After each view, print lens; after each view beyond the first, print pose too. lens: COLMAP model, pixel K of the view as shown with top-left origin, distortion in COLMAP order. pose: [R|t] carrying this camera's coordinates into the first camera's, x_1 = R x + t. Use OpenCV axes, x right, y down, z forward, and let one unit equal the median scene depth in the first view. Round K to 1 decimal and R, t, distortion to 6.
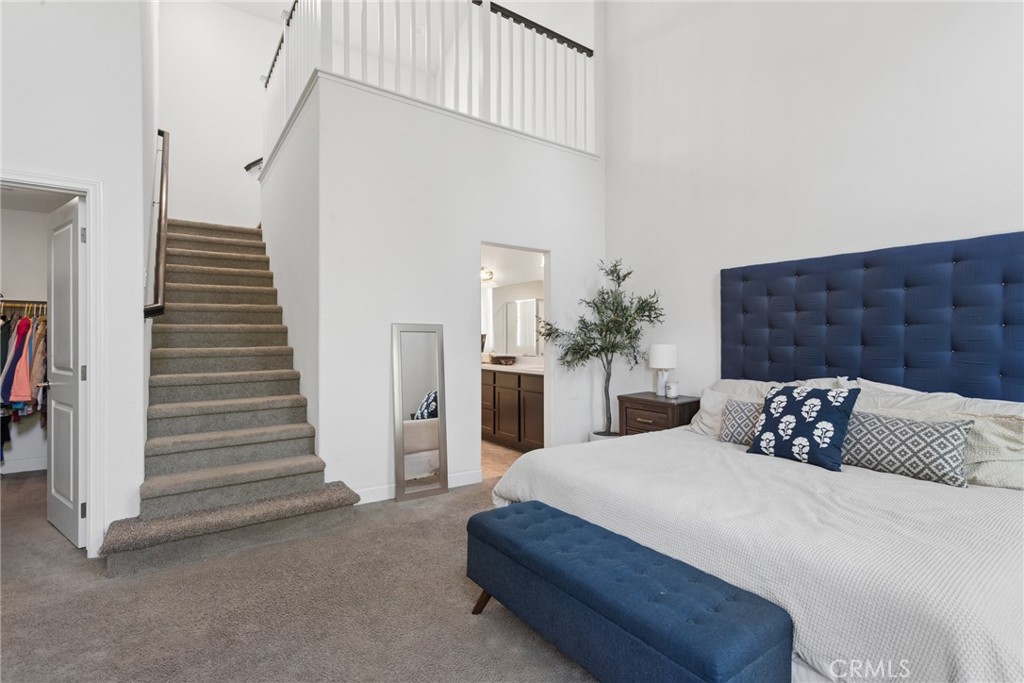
lens RADIAL K [[472.2, 0, 510.1], [0, 472.2, 336.2], [0, 0, 1]] dist [0.002295, -0.000138]
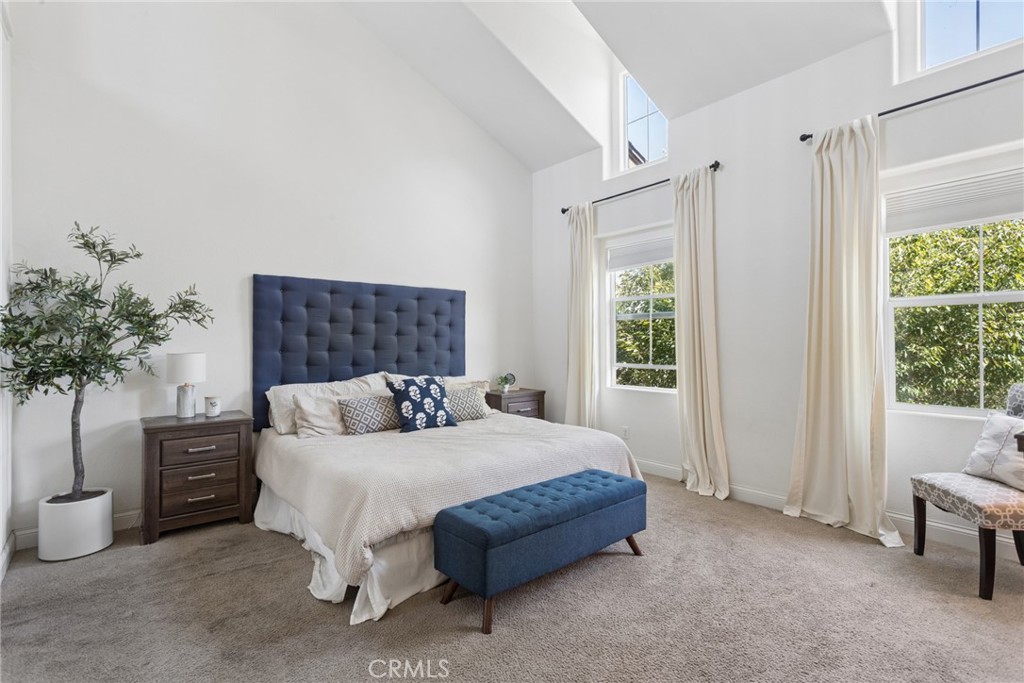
lens RADIAL K [[472.2, 0, 506.7], [0, 472.2, 343.6], [0, 0, 1]] dist [0.002295, -0.000138]
pose [[-0.062867, -0.000957, 0.998021, -0.758791], [-0.000879, 0.999999, 0.000904, -0.000513], [-0.998022, -0.000820, -0.062868, 0.749953]]
